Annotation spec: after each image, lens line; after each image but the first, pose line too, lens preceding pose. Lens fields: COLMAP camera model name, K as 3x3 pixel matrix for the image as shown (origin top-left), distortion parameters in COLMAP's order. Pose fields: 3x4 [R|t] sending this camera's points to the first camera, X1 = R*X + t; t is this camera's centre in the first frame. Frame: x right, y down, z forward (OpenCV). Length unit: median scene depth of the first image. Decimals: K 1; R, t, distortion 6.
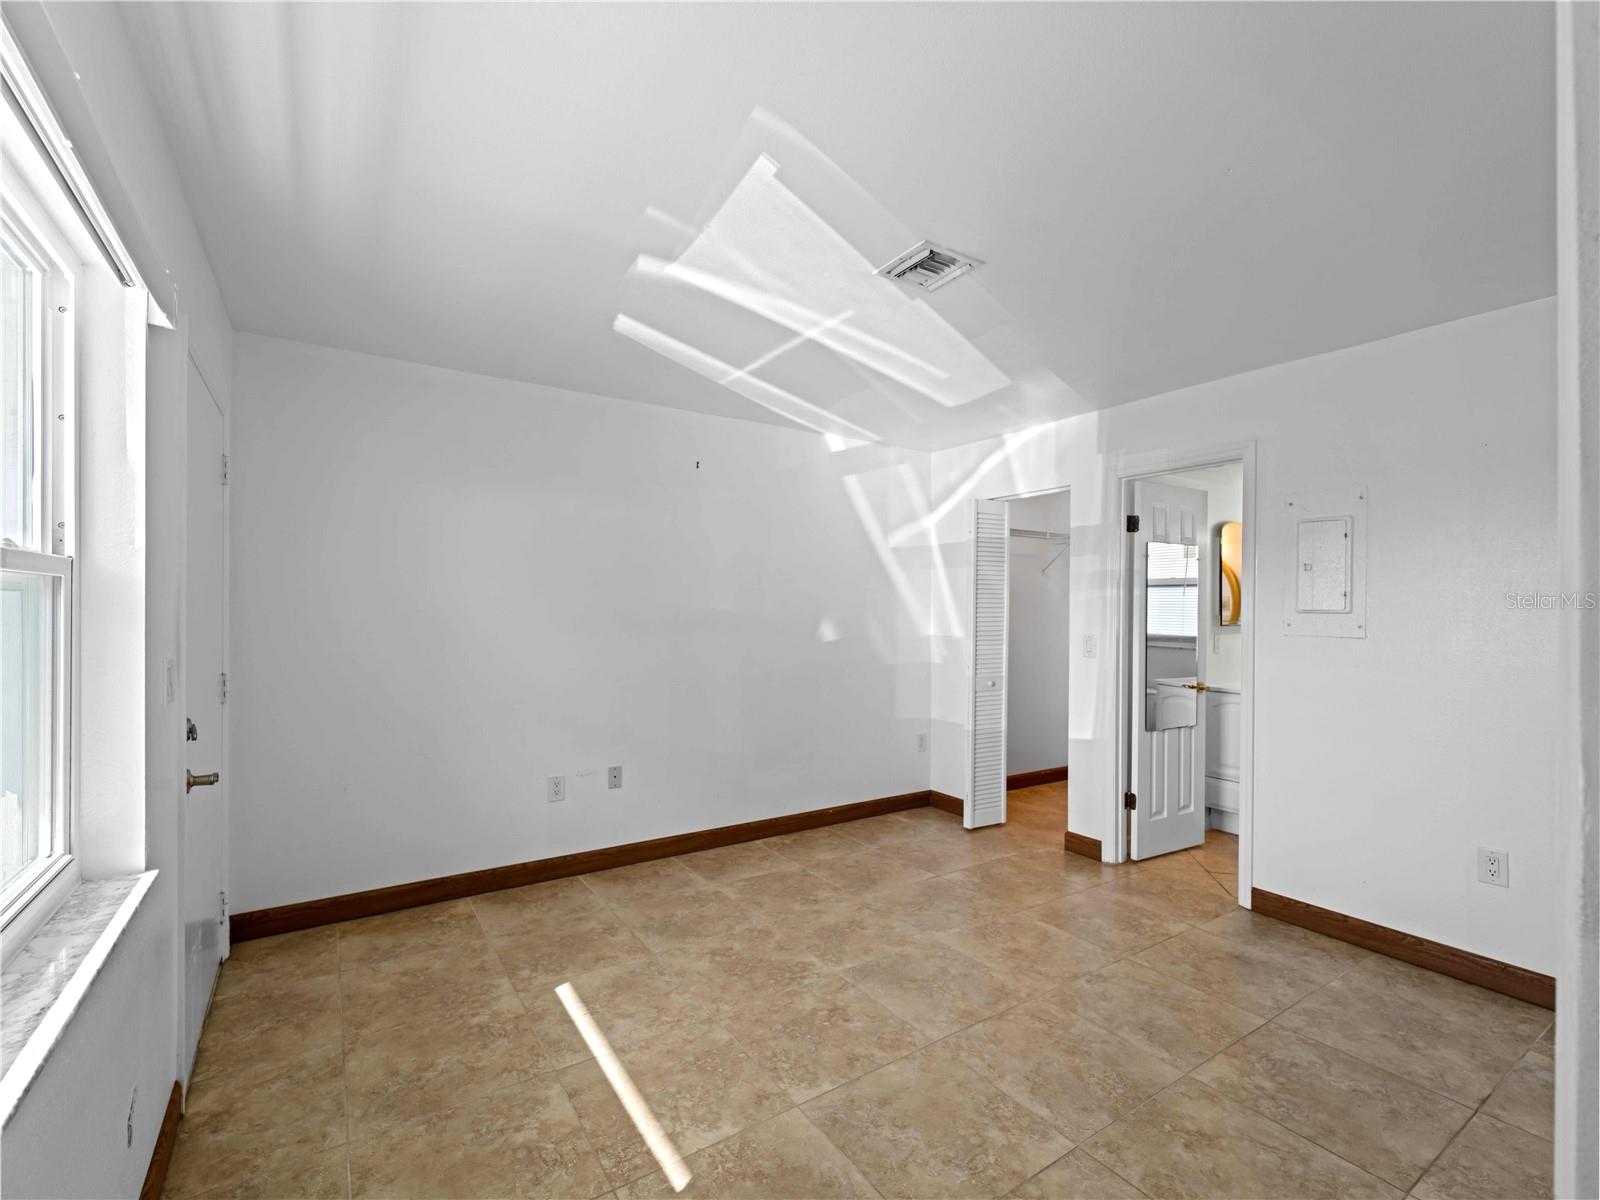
lens RADIAL K [[724.4, 0, 797.1], [0, 724.4, 598.2], [0, 0, 1]] dist [0.004125, -0.000461]
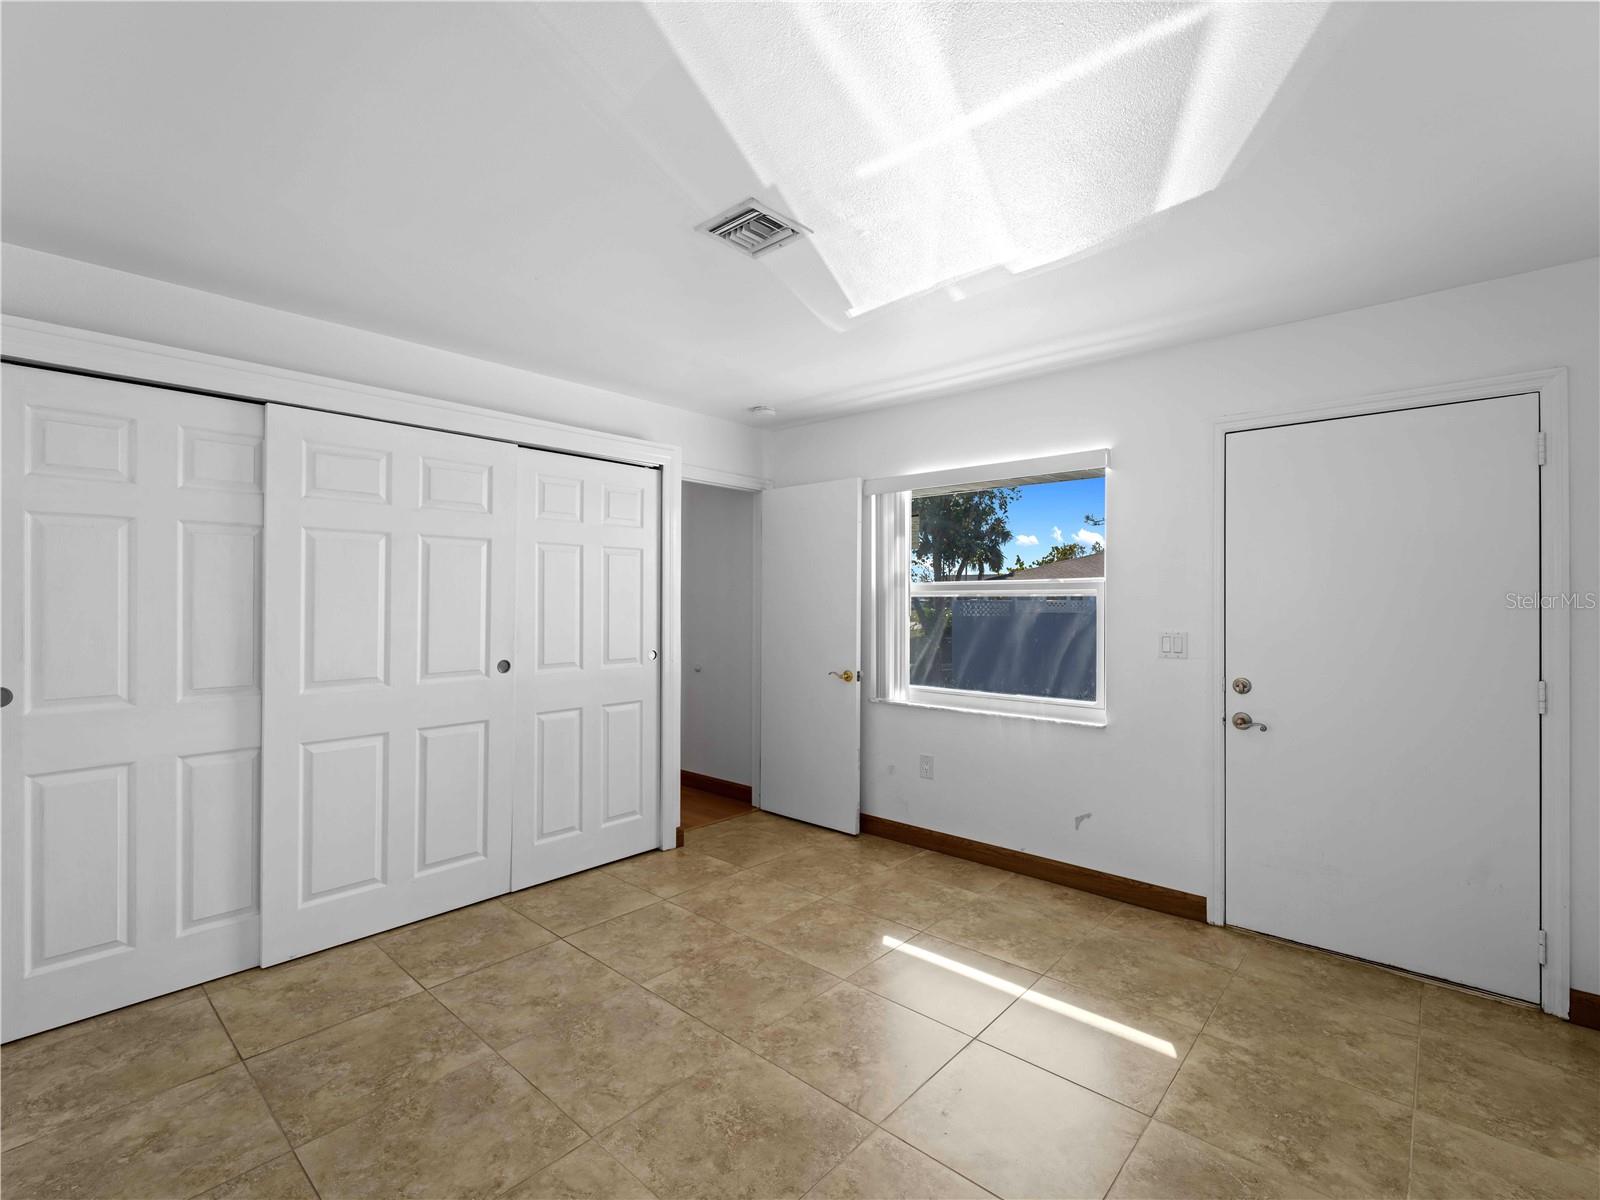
lens RADIAL K [[724.4, 0, 801.2], [0, 724.4, 602.3], [0, 0, 1]] dist [0.004125, -0.000461]
pose [[-0.965513, -0.008463, -0.260216, 0.374975], [-0.004844, 0.999882, -0.014546, 0.034028], [0.260308, -0.012783, -0.965441, 2.004619]]
